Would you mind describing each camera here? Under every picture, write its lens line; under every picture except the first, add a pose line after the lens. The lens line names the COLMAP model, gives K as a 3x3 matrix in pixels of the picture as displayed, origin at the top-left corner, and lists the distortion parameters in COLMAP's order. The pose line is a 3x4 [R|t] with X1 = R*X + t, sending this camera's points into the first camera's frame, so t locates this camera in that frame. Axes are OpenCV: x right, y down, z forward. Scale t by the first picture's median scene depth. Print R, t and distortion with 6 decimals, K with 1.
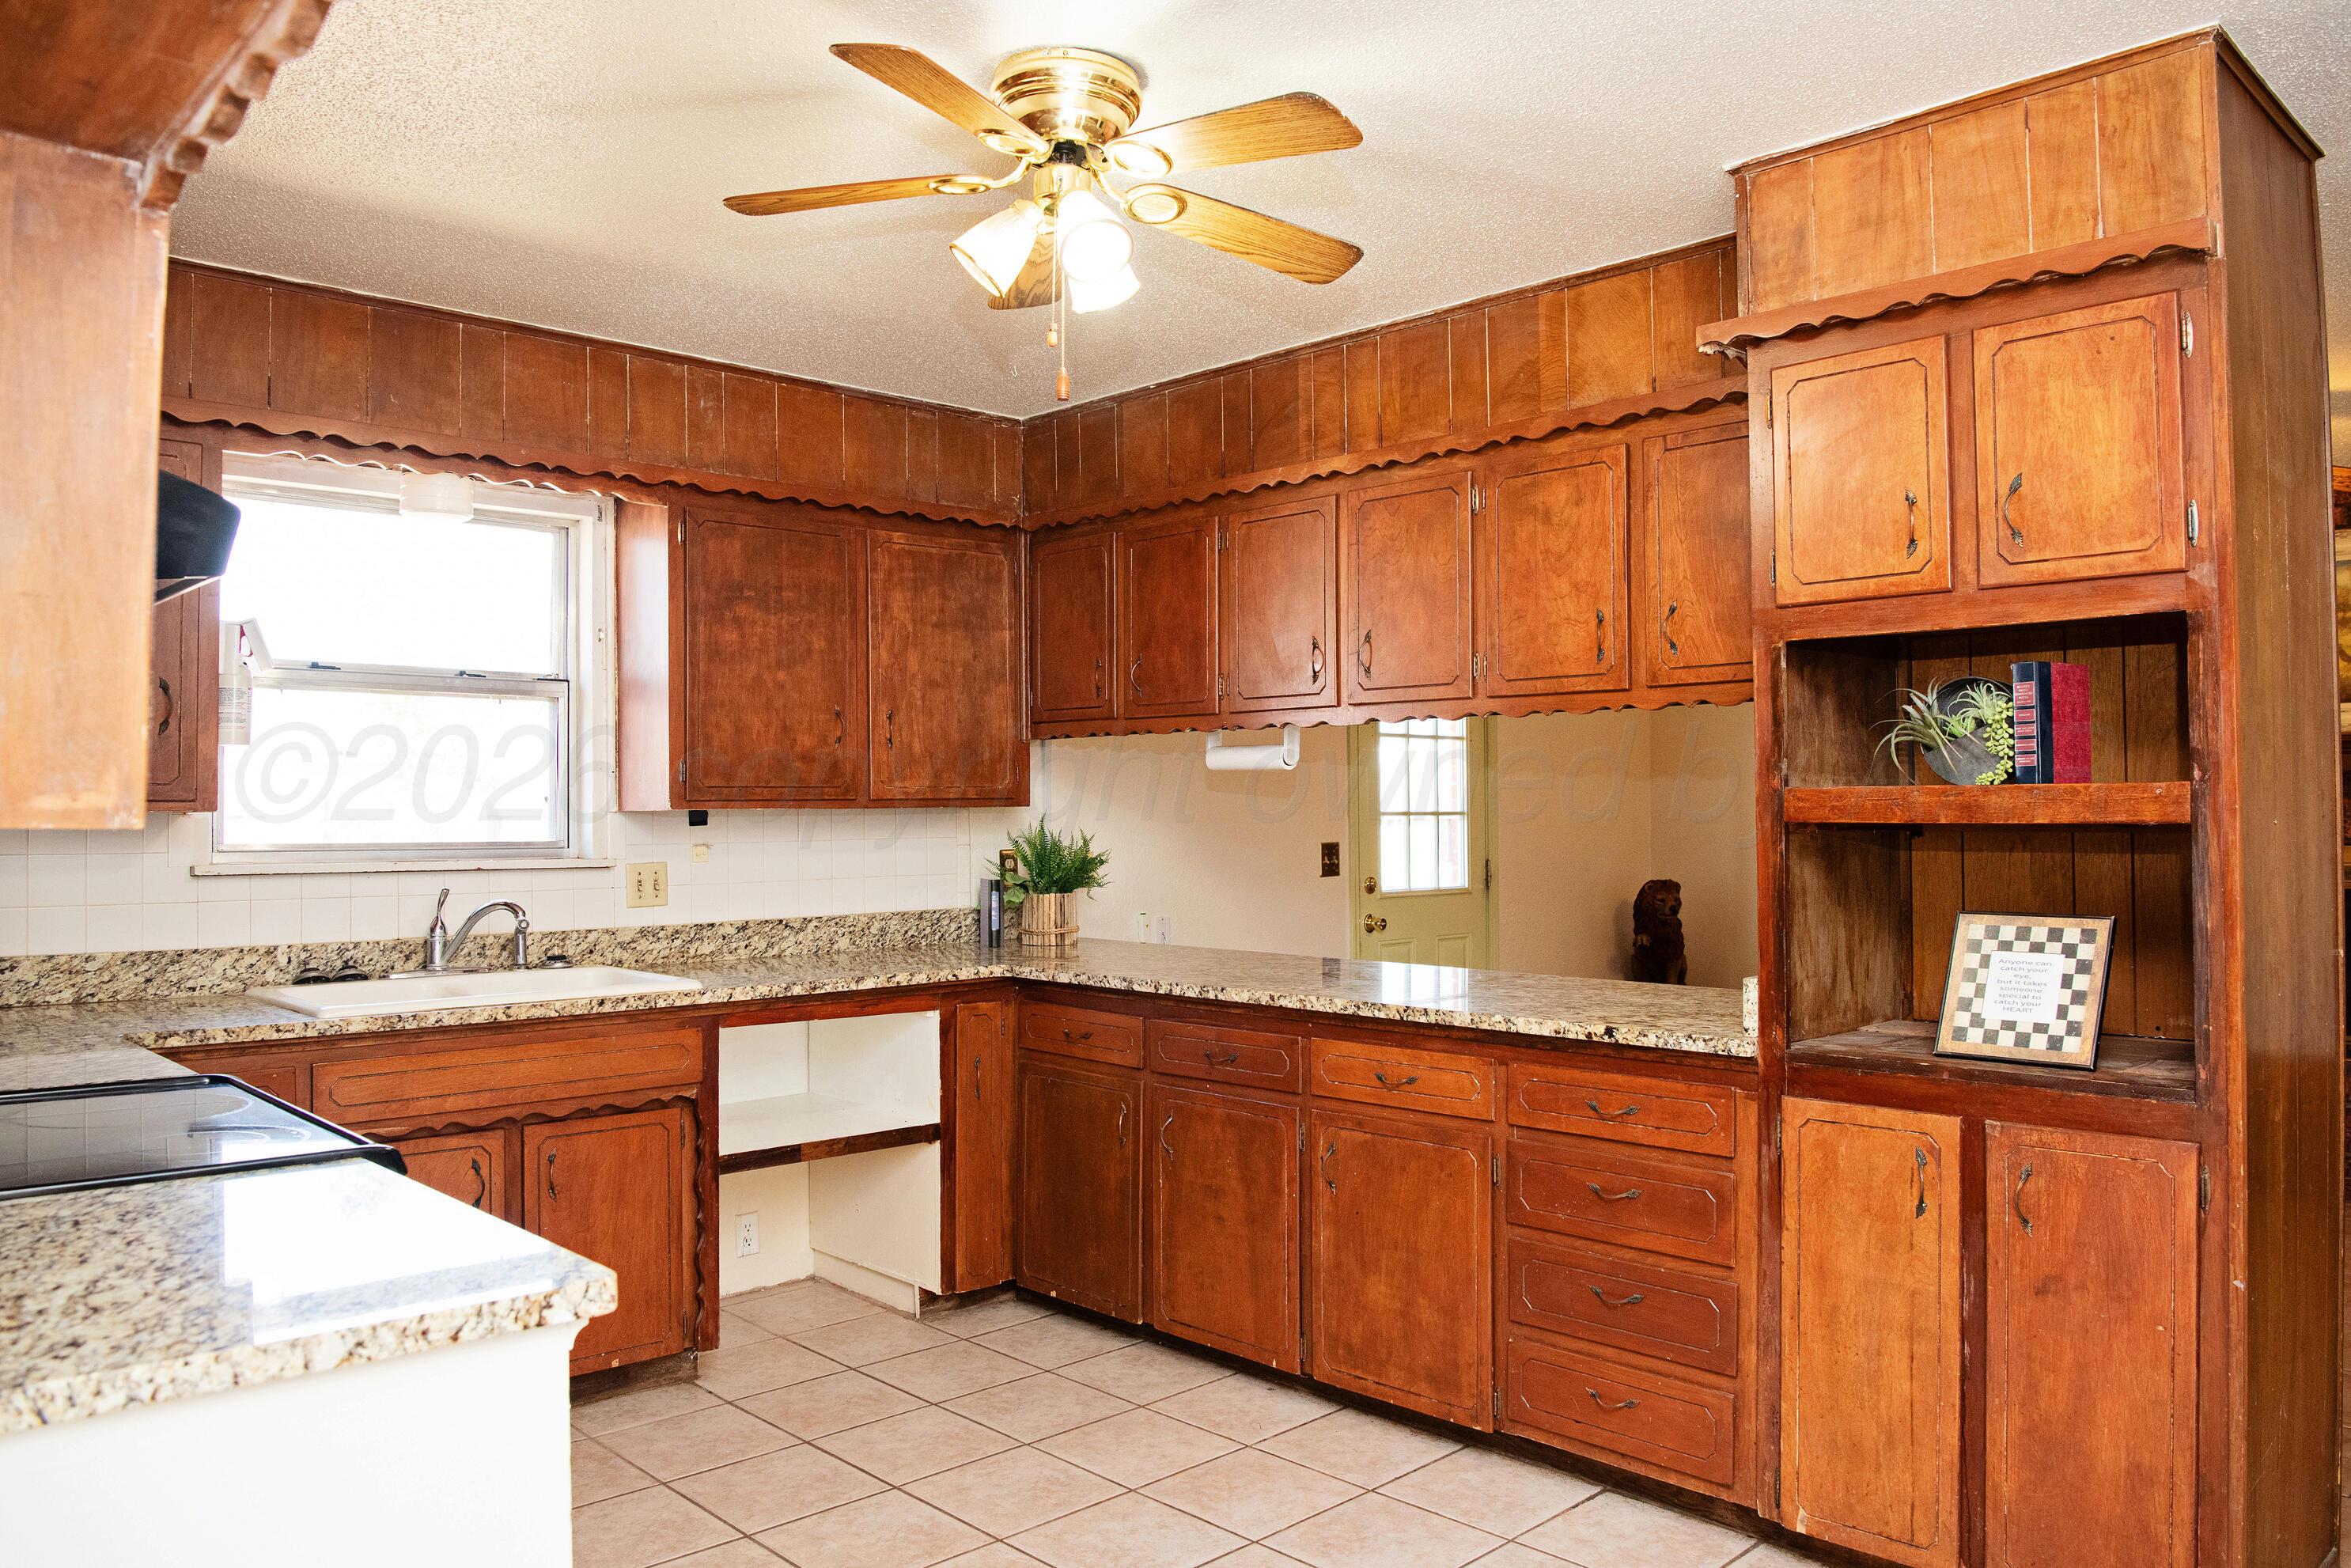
lens RADIAL K [[1690.8, 0, 1163.7], [0, 1690.8, 777.5], [0, 0, 1]] dist [-0.071246, 0.012517]
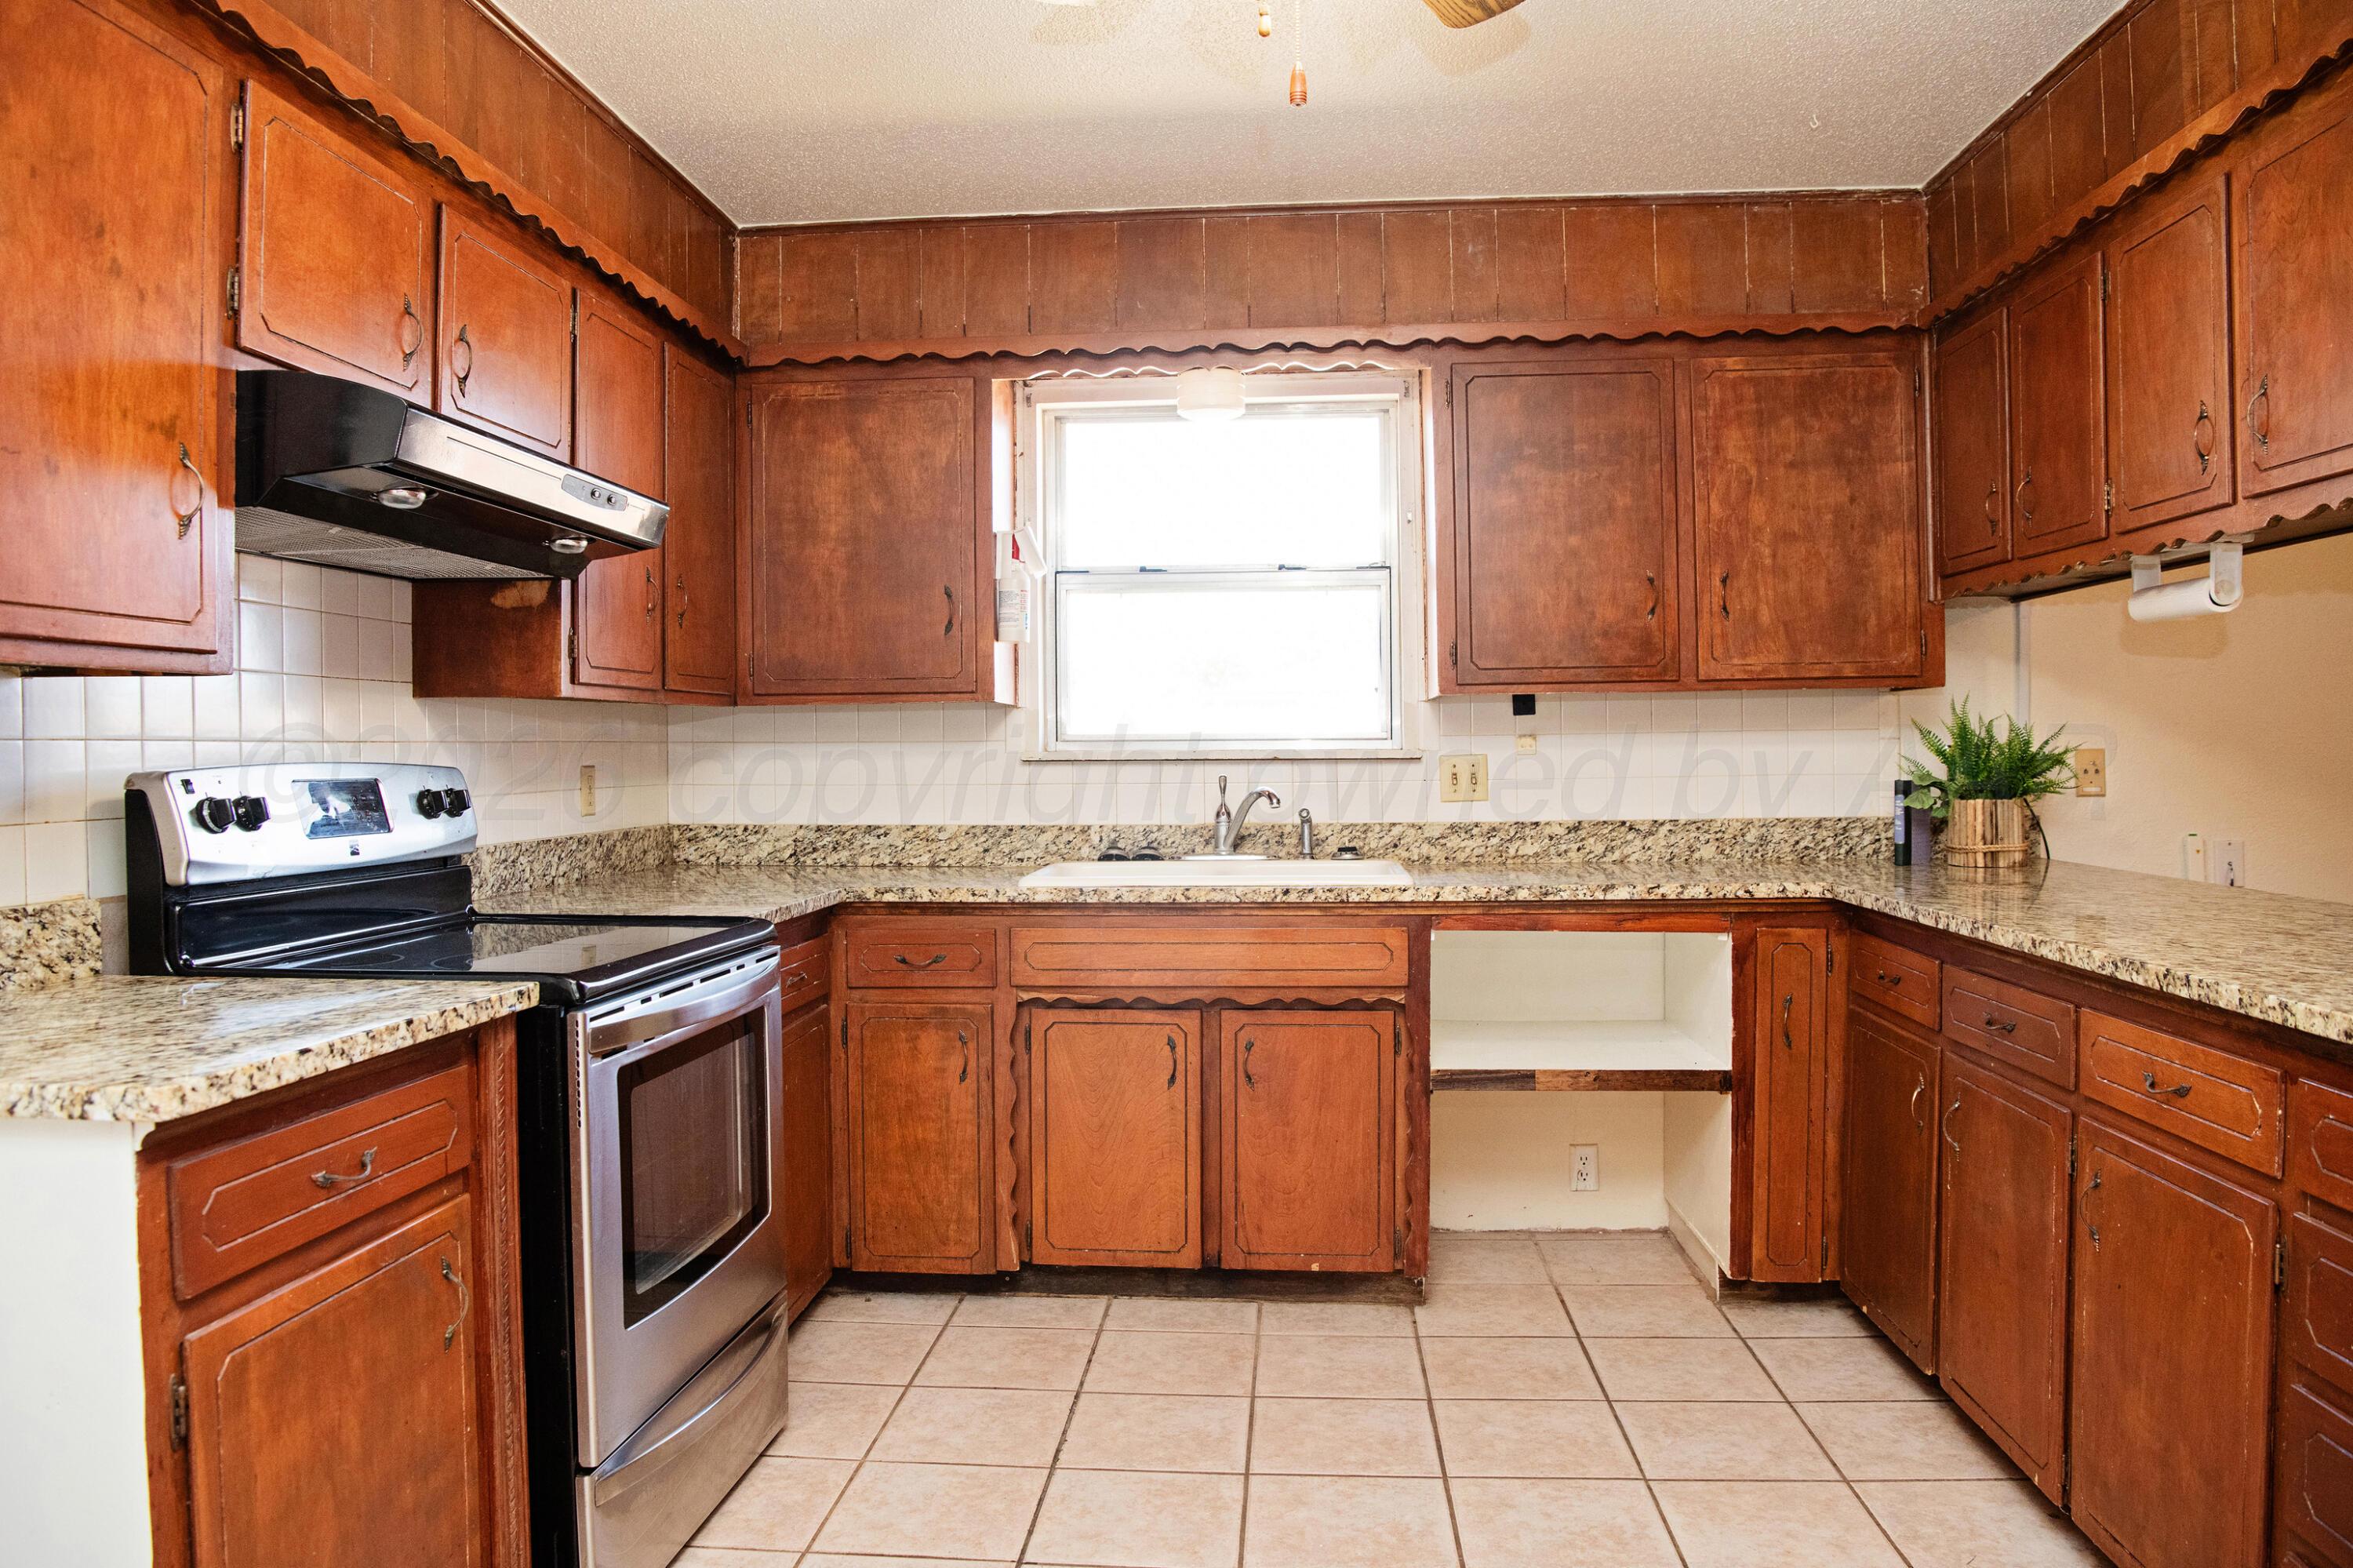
lens RADIAL K [[1625.4, 0, 1169.2], [0, 1625.4, 776.8], [0, 0, 1]] dist [-0.071749, 0.017335]
pose [[0.664051, 0.008689, -0.747636, 0.320903], [0.021805, 0.999282, 0.030981, 0.038682], [0.747369, -0.036875, 0.663385, 0.337815]]
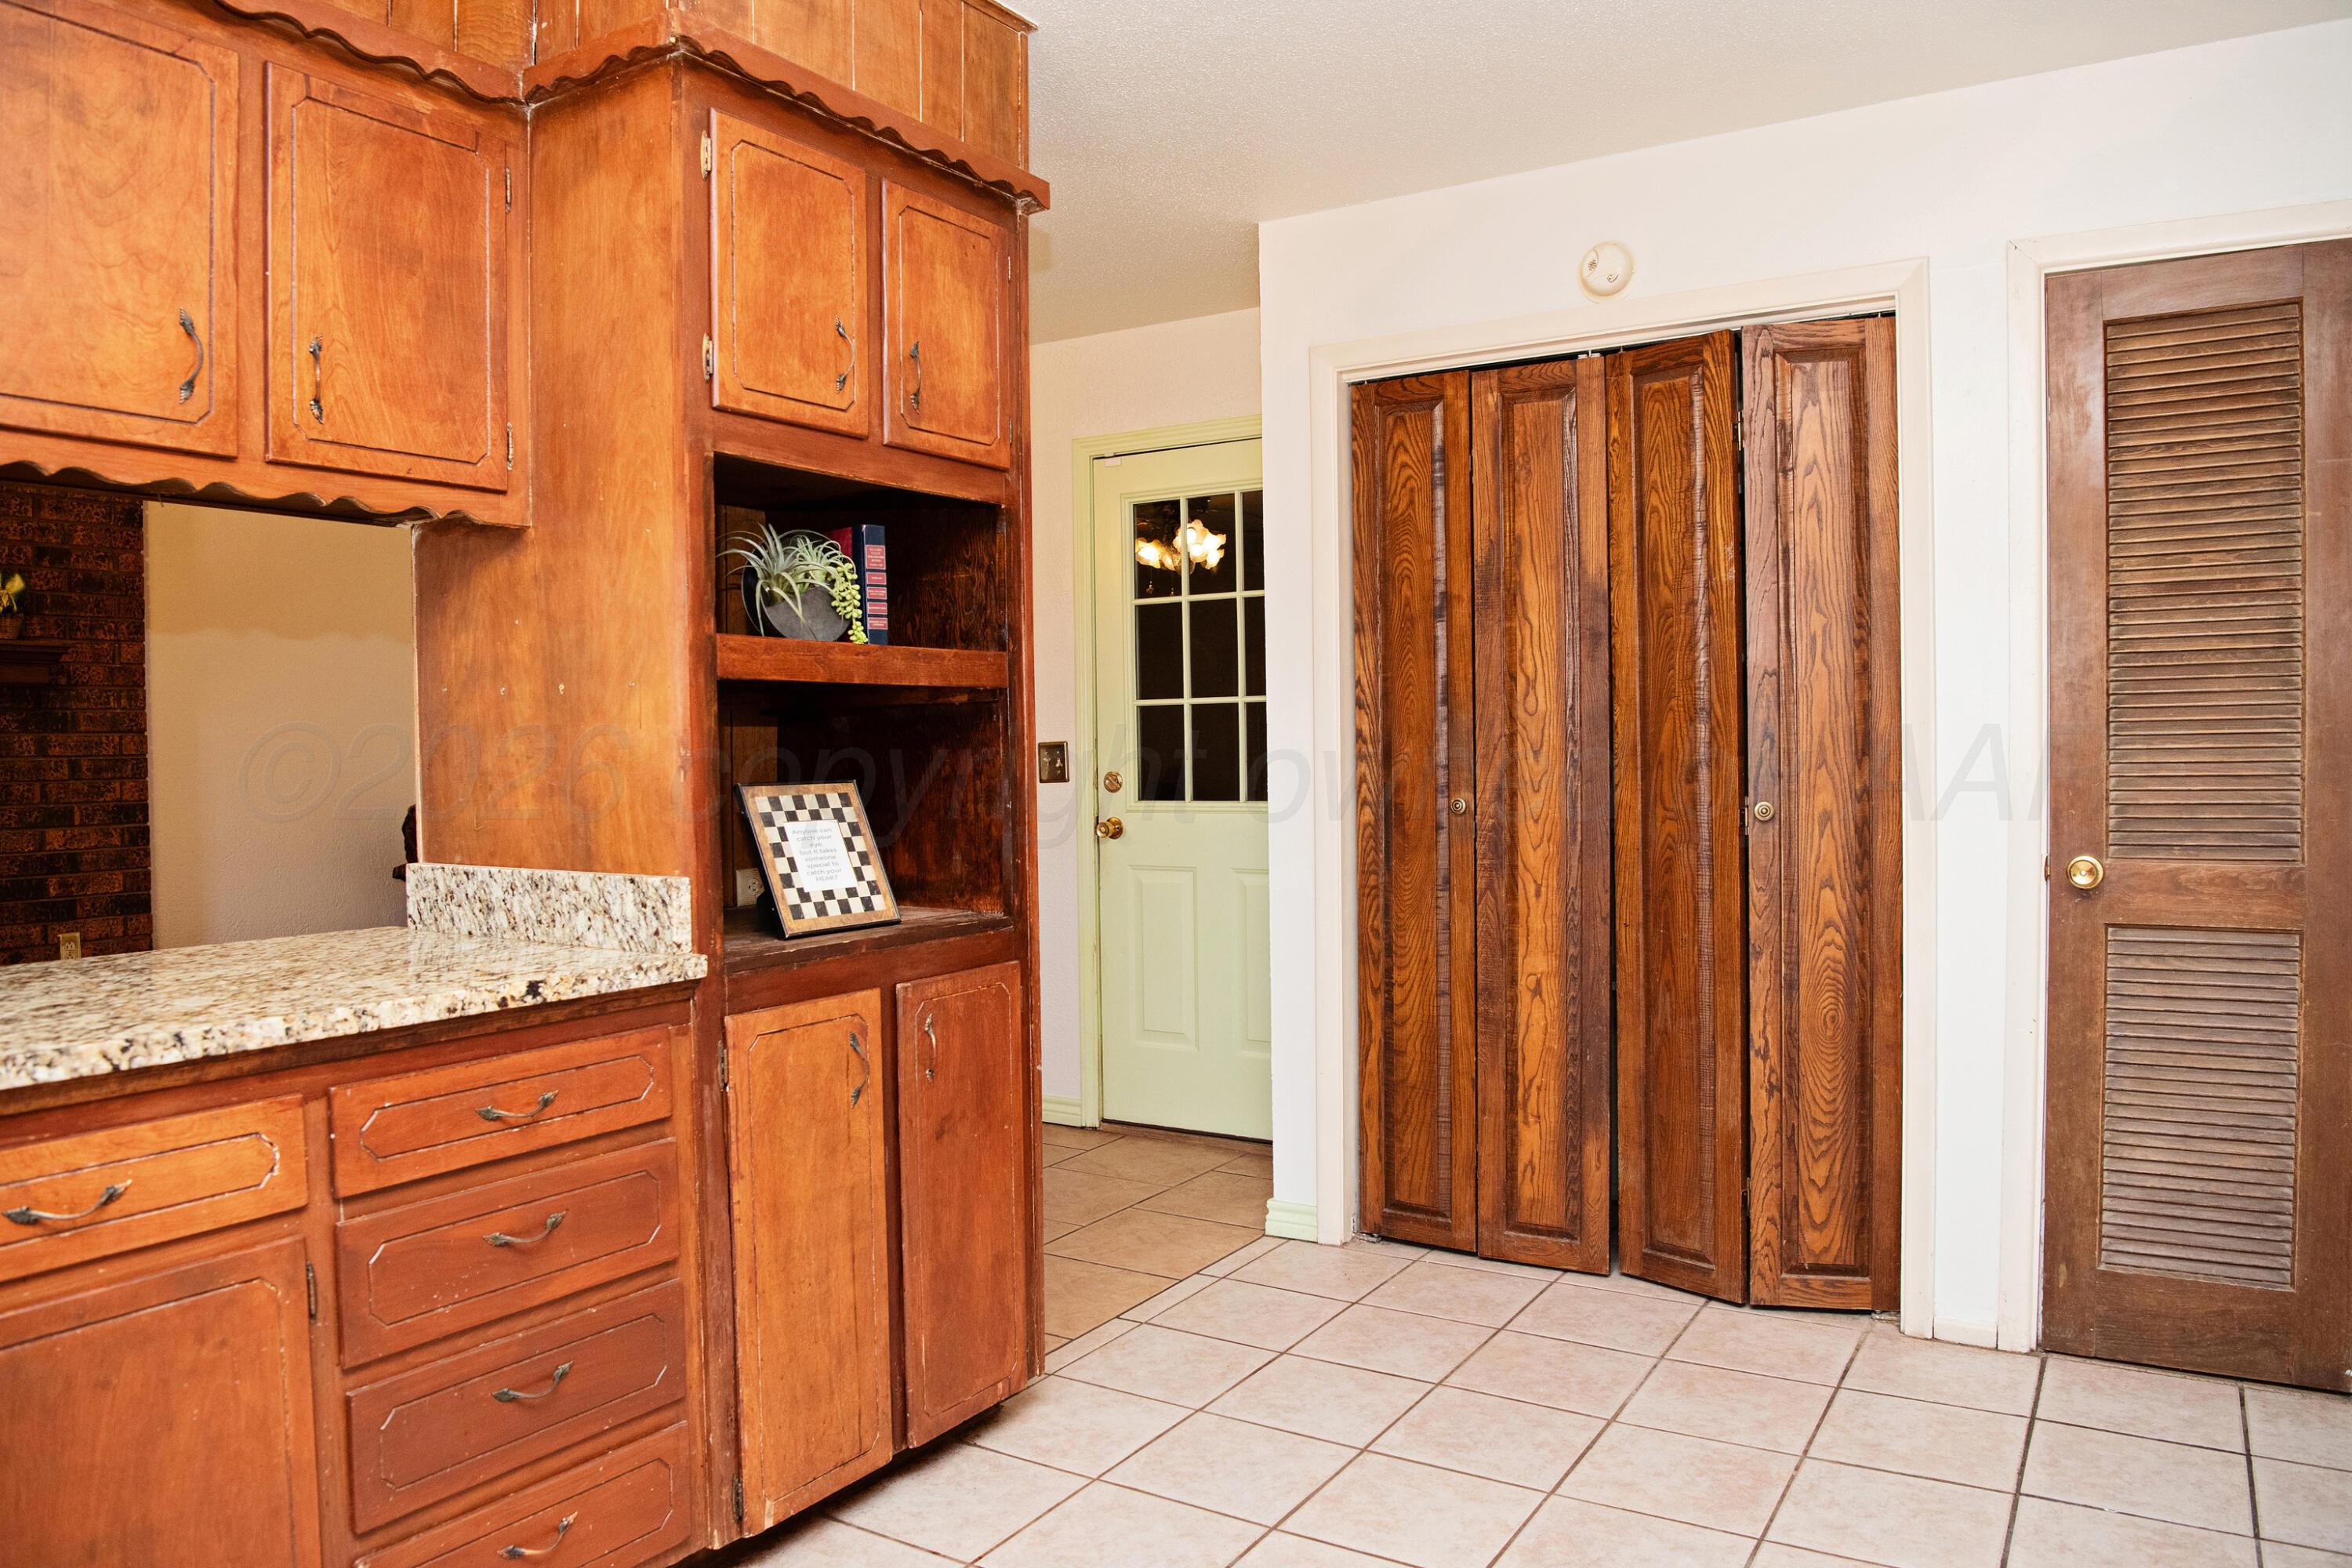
lens RADIAL K [[1624.7, 0, 1168.7], [0, 1624.7, 776.8], [0, 0, 1]] dist [-0.071749, 0.017335]
pose [[-0.252433, -0.012198, 0.967537, -0.350624], [-0.007037, 0.999917, 0.010770, 0.052189], [-0.967589, -0.004090, -0.252498, 0.797830]]
